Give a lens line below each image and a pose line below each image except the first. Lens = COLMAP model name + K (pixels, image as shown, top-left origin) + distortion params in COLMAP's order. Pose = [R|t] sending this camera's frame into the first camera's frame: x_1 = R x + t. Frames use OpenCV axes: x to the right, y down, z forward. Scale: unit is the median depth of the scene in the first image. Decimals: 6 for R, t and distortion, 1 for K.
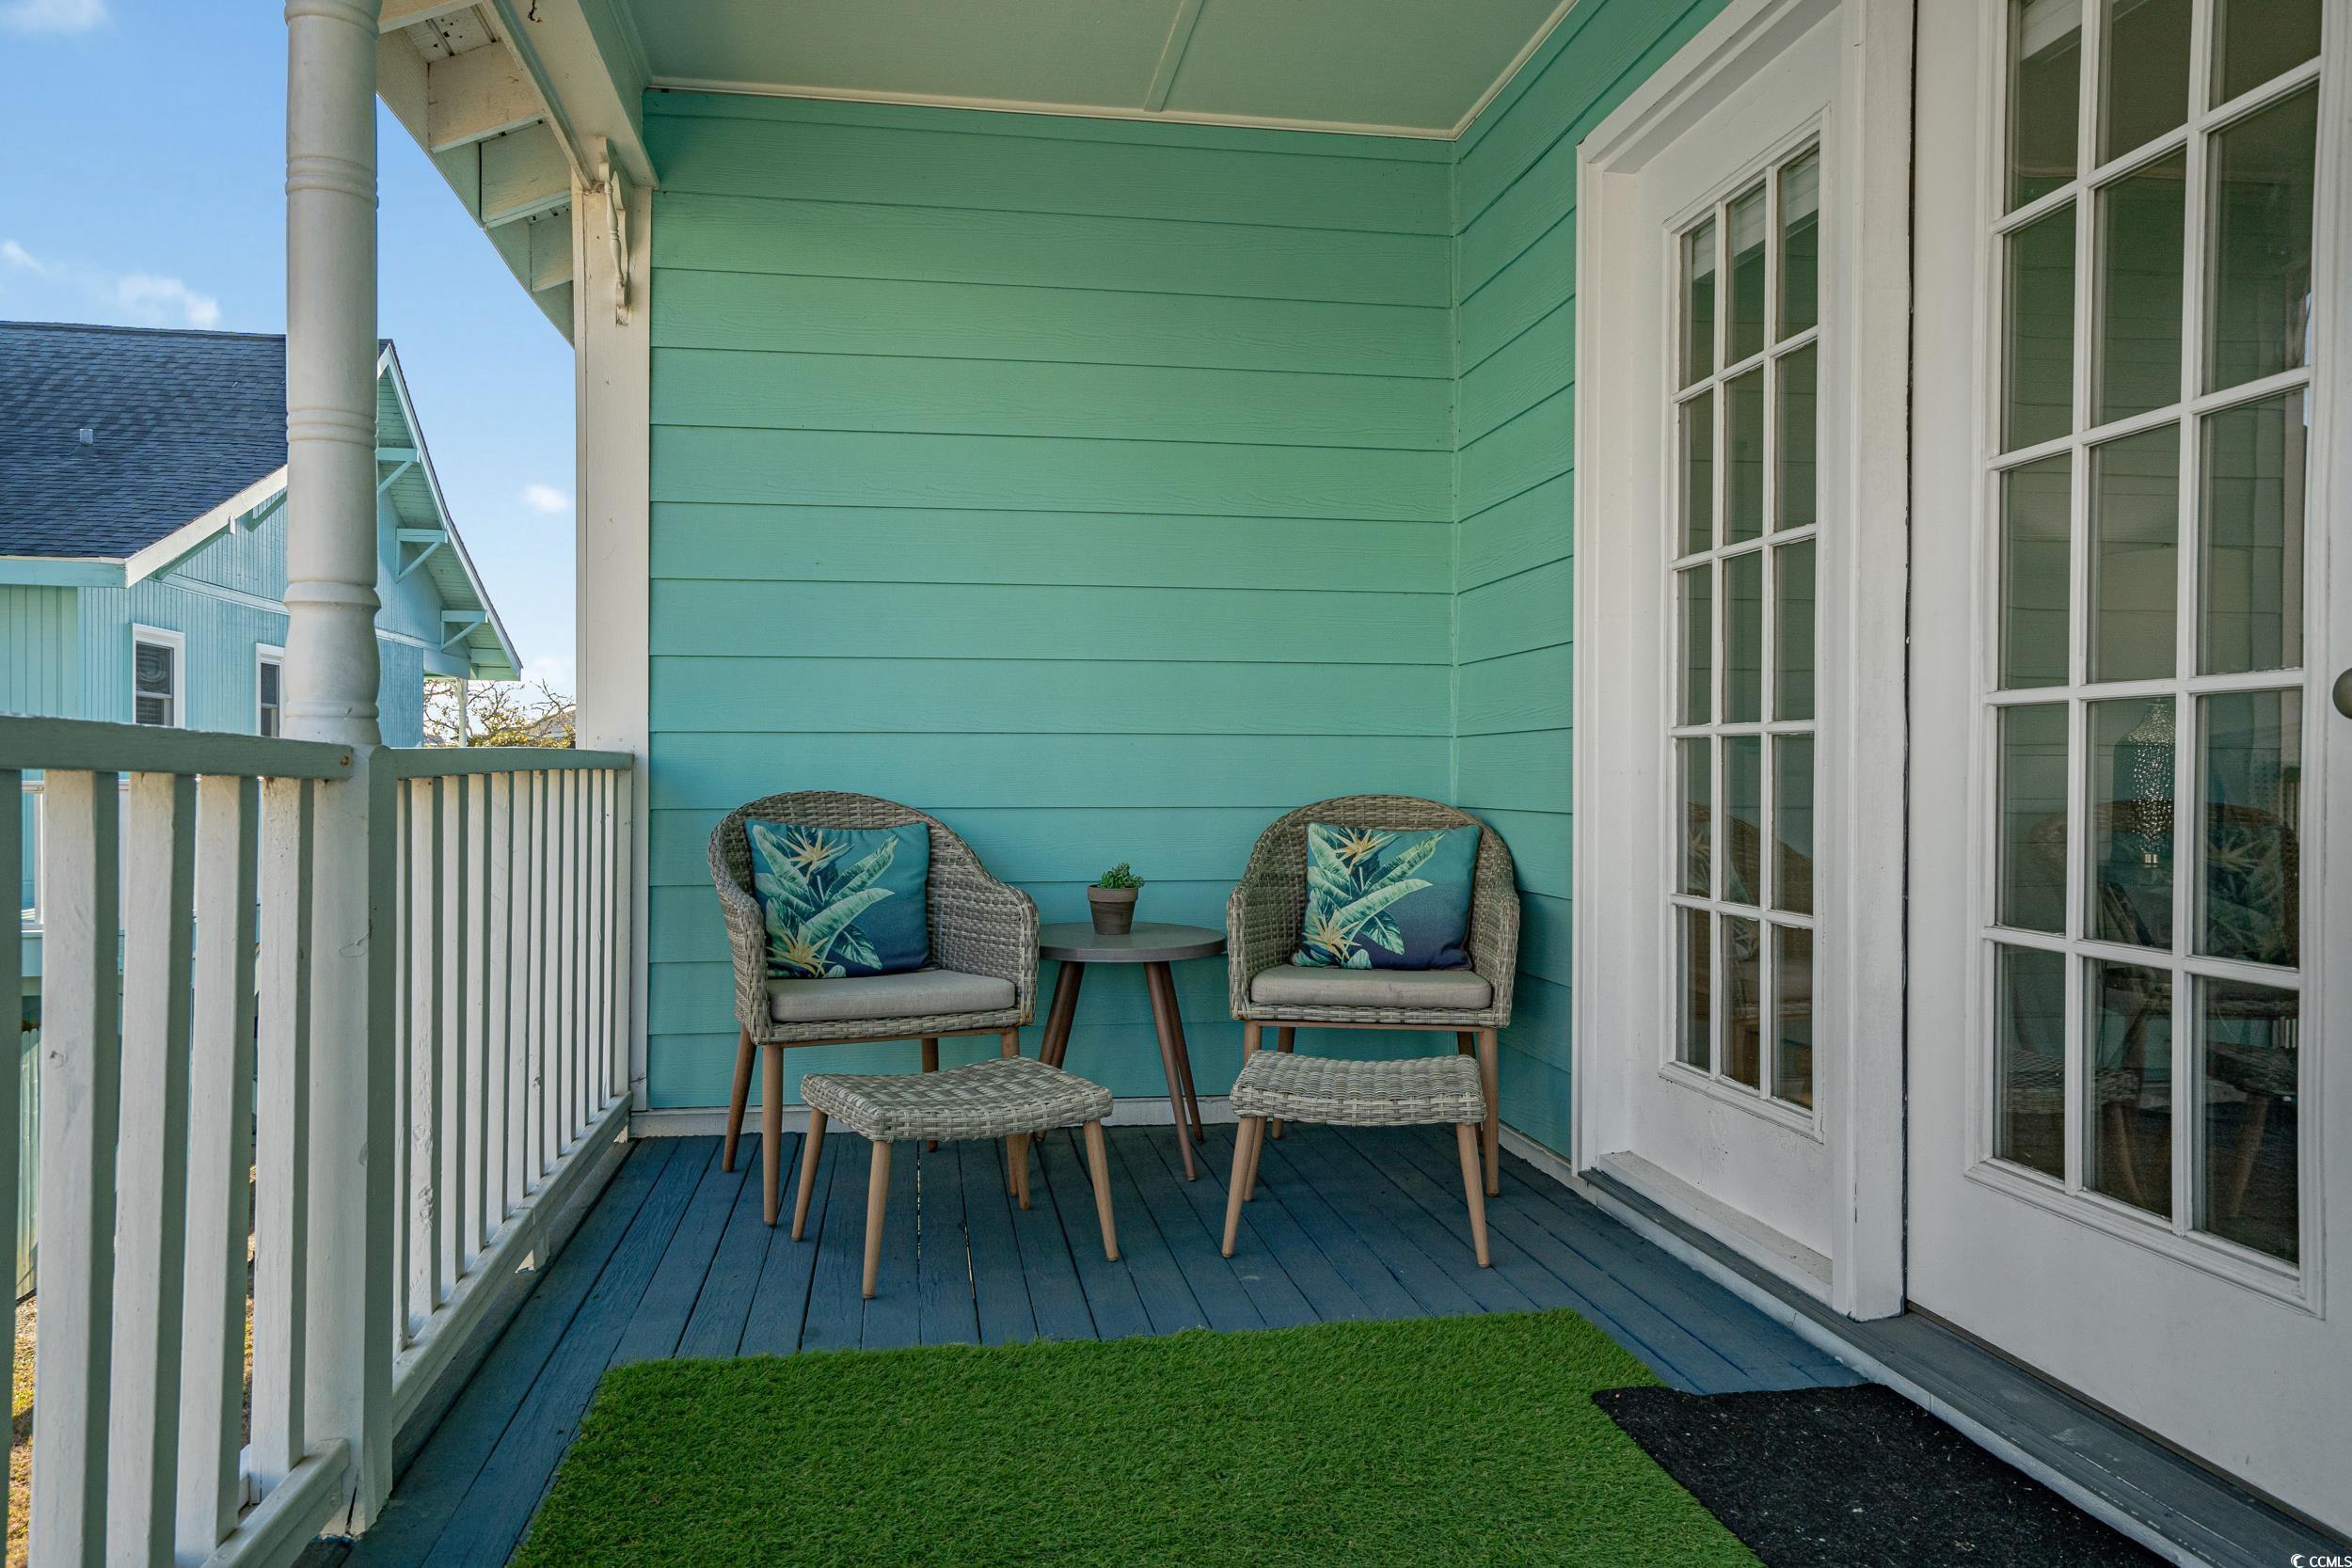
lens RADIAL K [[1697.8, 0, 1176.0], [0, 1697.8, 784.0], [0, 0, 1]] dist [0.001581, 0.000456]
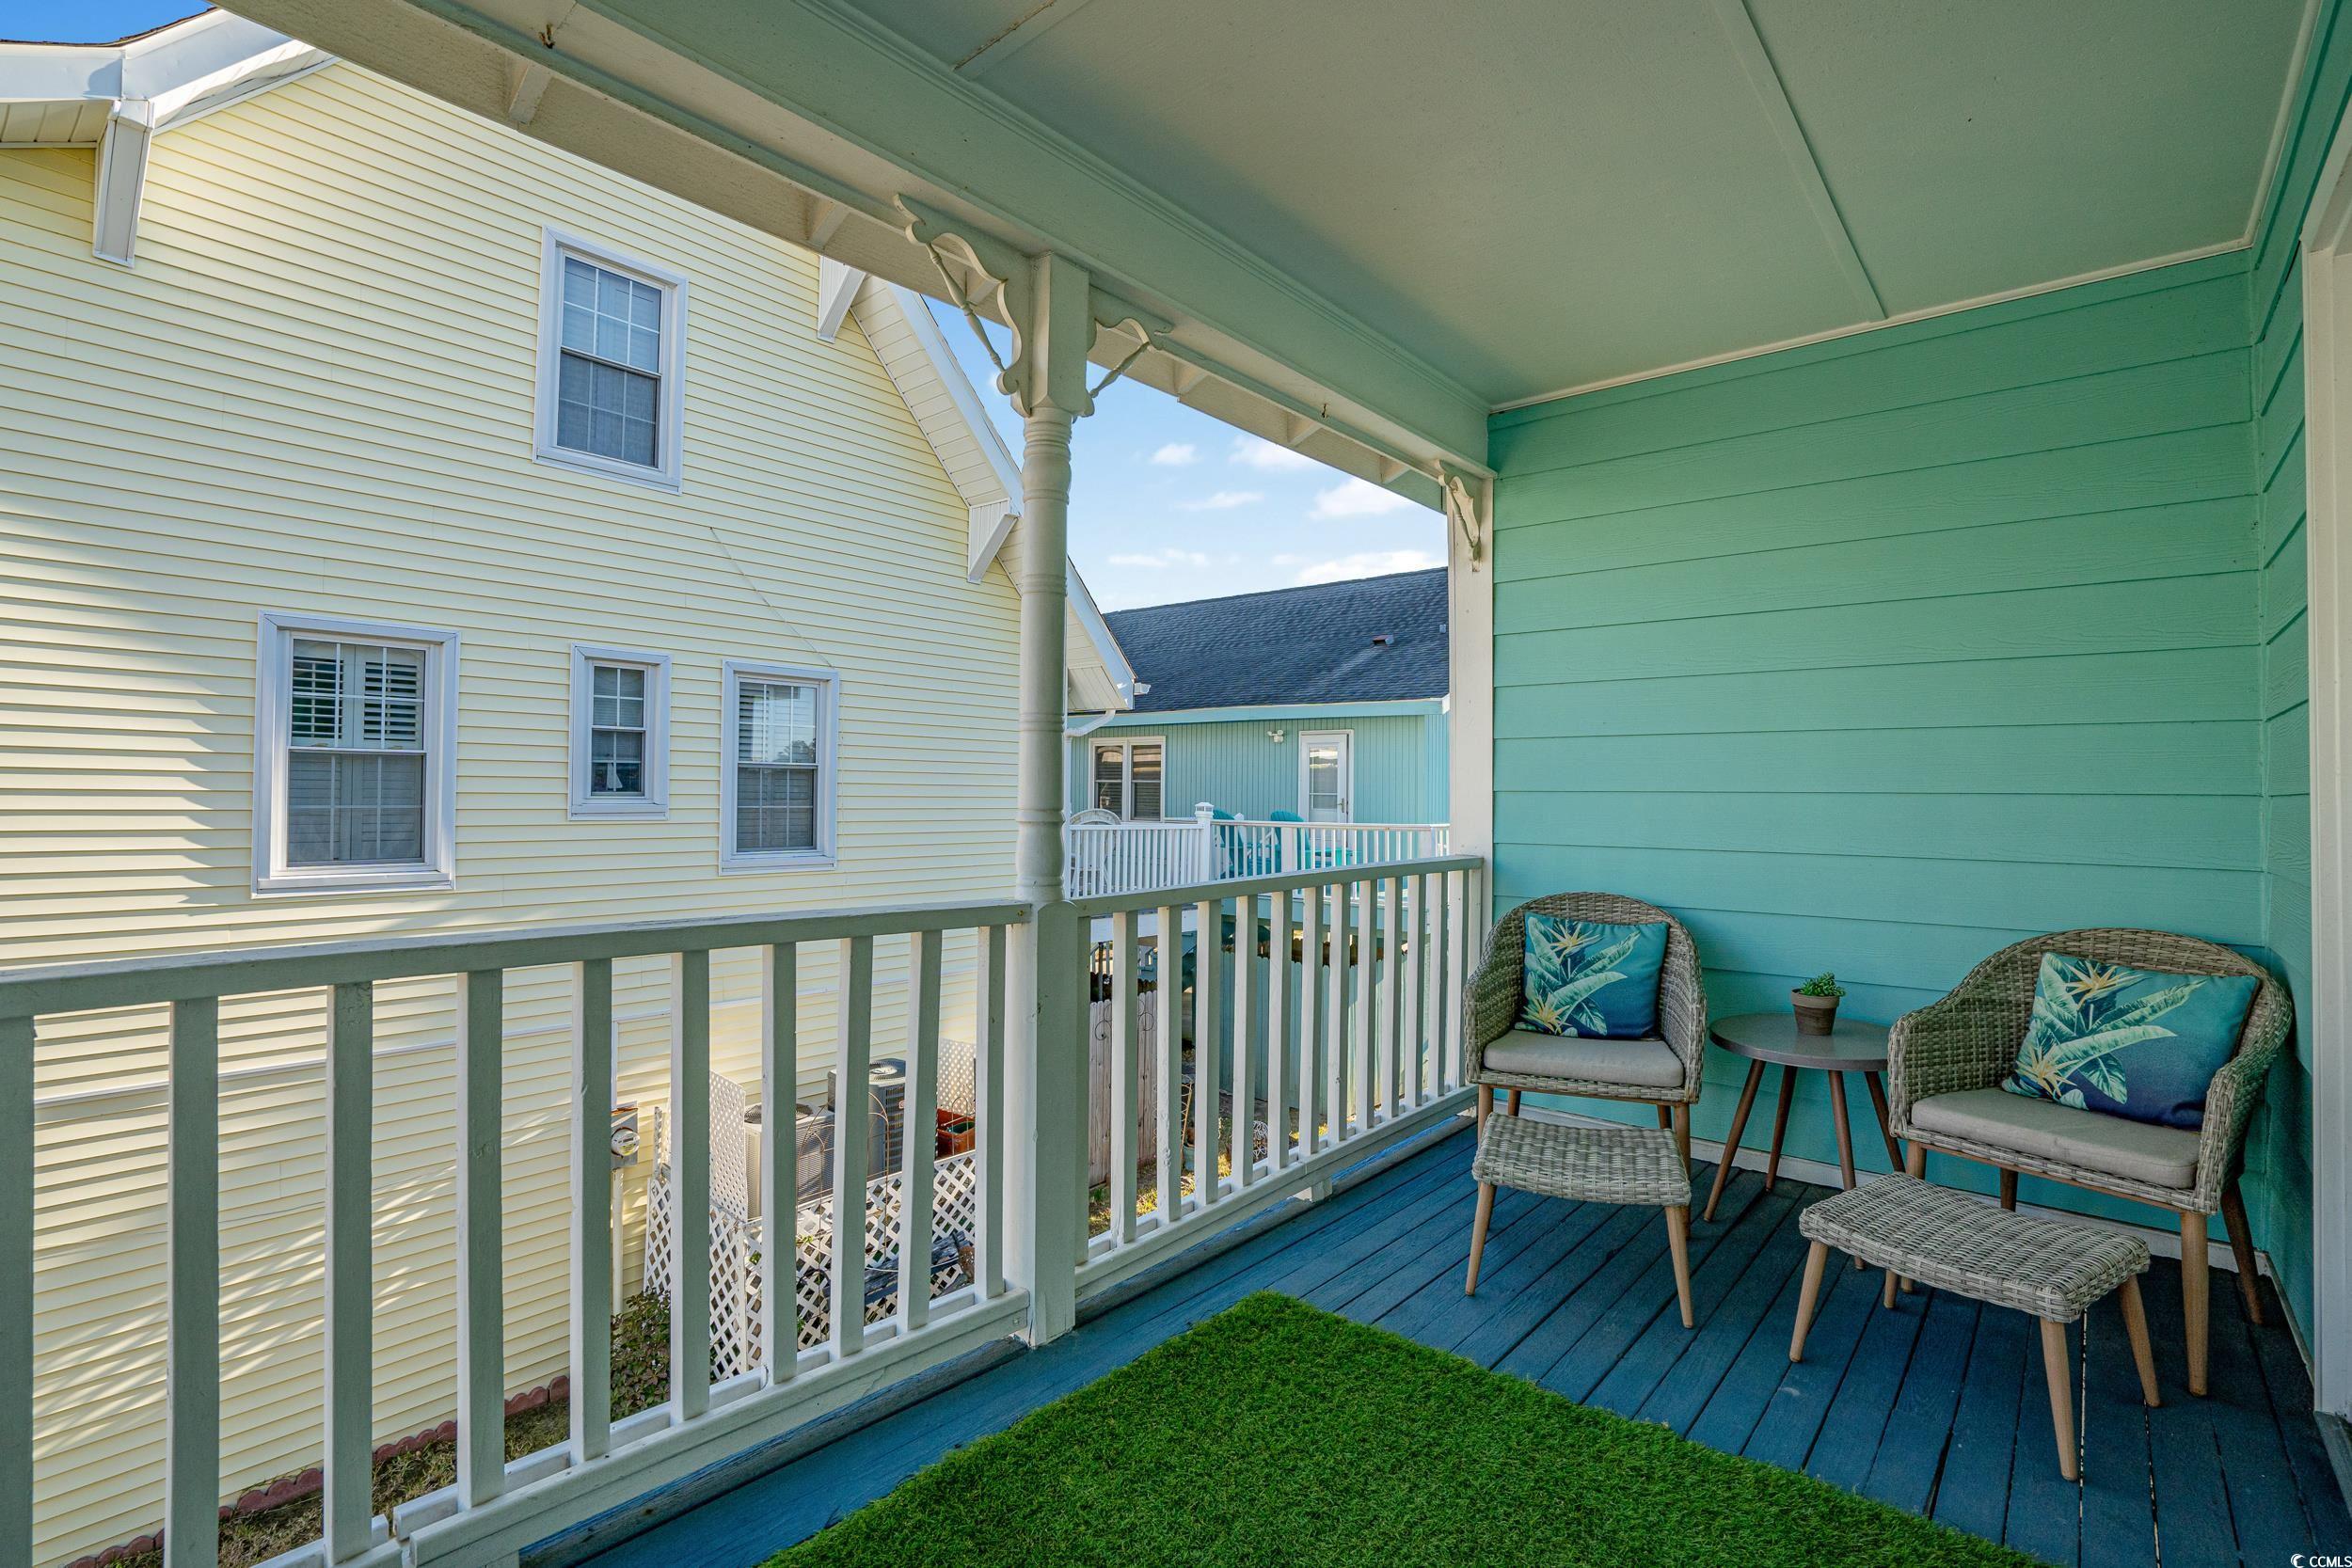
lens RADIAL K [[1079.1, 0, 1176.0], [0, 1079.1, 784.0], [0, 0, 1]] dist [-0.054439, 0.018543]
pose [[0.653953, -0.005313, -0.756517, 0.228135], [-0.014805, 0.999694, -0.019818, -0.062647], [0.756390, 0.024161, 0.653674, 0.188419]]
